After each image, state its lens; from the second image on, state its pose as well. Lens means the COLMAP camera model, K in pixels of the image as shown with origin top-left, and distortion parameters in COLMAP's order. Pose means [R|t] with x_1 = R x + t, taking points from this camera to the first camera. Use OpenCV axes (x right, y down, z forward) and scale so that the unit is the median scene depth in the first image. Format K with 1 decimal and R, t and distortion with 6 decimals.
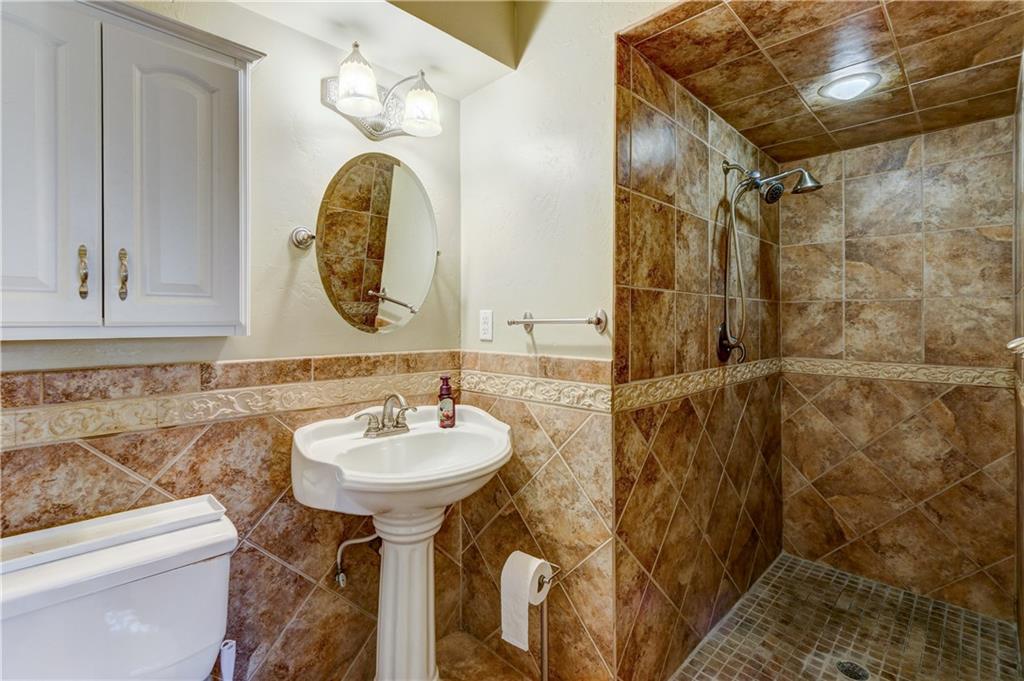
lens RADIAL K [[472.8, 0, 510.7], [0, 472.8, 330.3], [0, 0, 1]] dist [-0.003079, -0.000623]
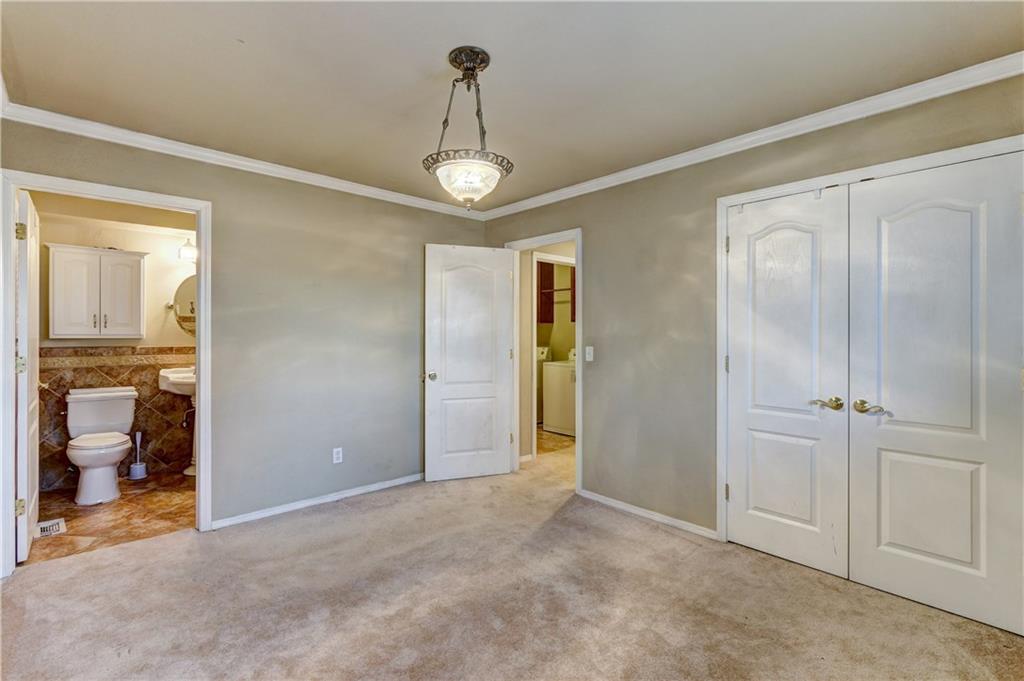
lens RADIAL K [[472.8, 0, 513.4], [0, 472.8, 341.9], [0, 0, 1]] dist [-0.003079, -0.000623]
pose [[0.999165, 0.000769, -0.040854, 2.131460], [-0.000983, 0.999986, -0.005203, 0.052215], [0.040850, 0.005239, 0.999152, -2.165953]]
